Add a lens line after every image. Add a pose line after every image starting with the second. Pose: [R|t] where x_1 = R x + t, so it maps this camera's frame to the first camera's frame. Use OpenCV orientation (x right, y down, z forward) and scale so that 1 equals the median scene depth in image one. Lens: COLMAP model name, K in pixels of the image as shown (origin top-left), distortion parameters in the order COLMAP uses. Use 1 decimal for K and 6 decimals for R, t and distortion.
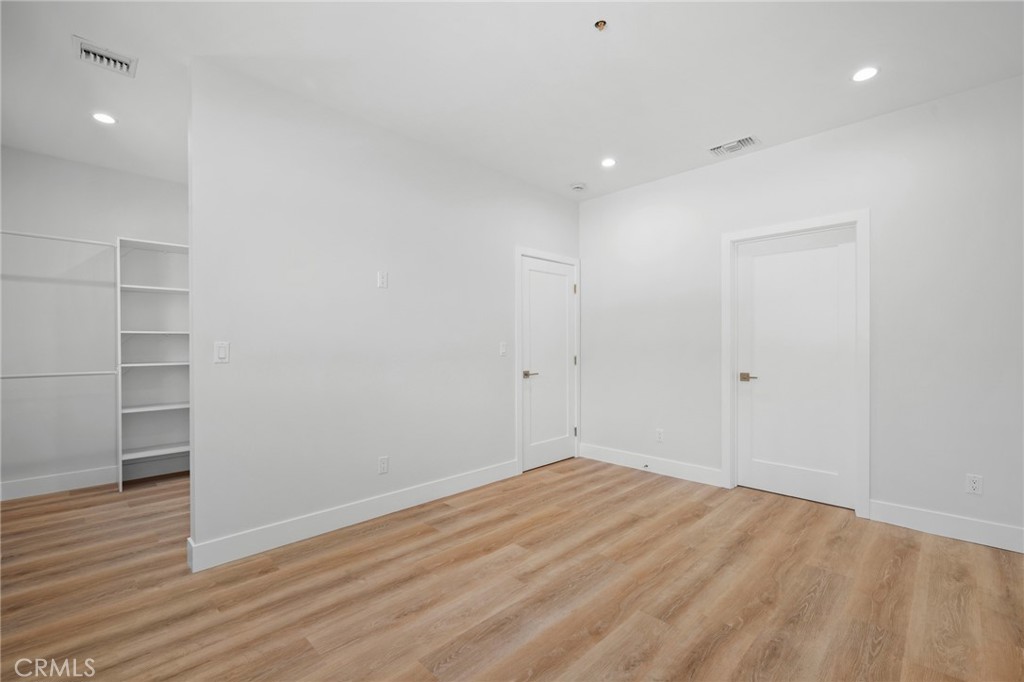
lens RADIAL K [[430.5, 0, 504.0], [0, 430.5, 341.5], [0, 0, 1]] dist [0.002940, -0.000128]
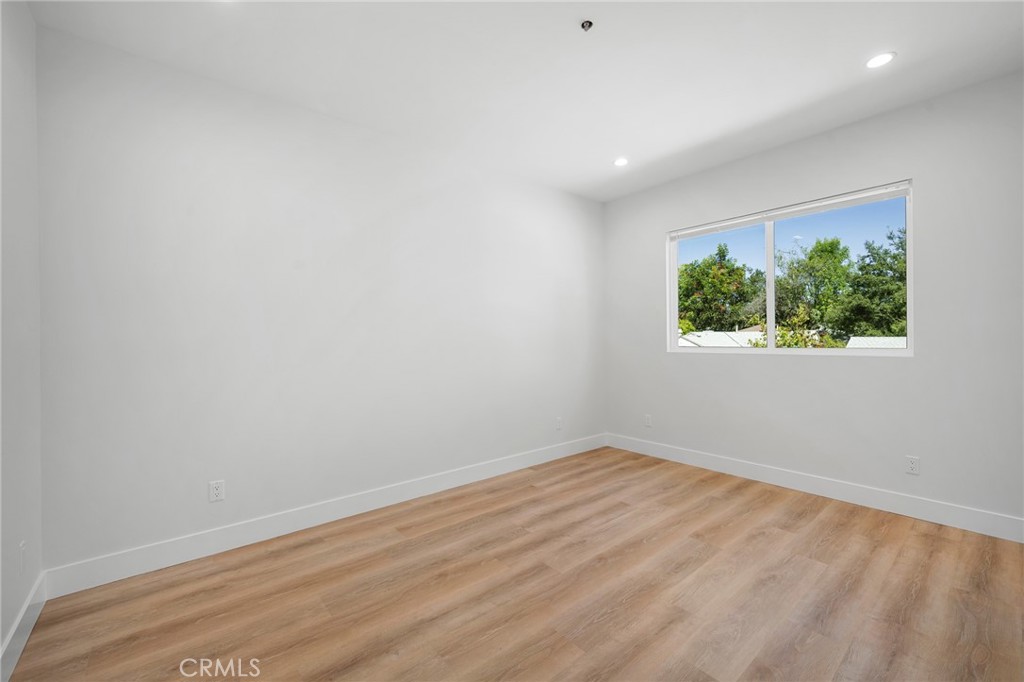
lens RADIAL K [[430.5, 0, 511.3], [0, 430.5, 340.9], [0, 0, 1]] dist [0.002940, -0.000128]
pose [[-0.998242, 0.011430, 0.058154, 0.354834], [0.011360, 0.999934, -0.001526, 0.005369], [-0.058168, -0.000862, -0.998306, 2.049450]]
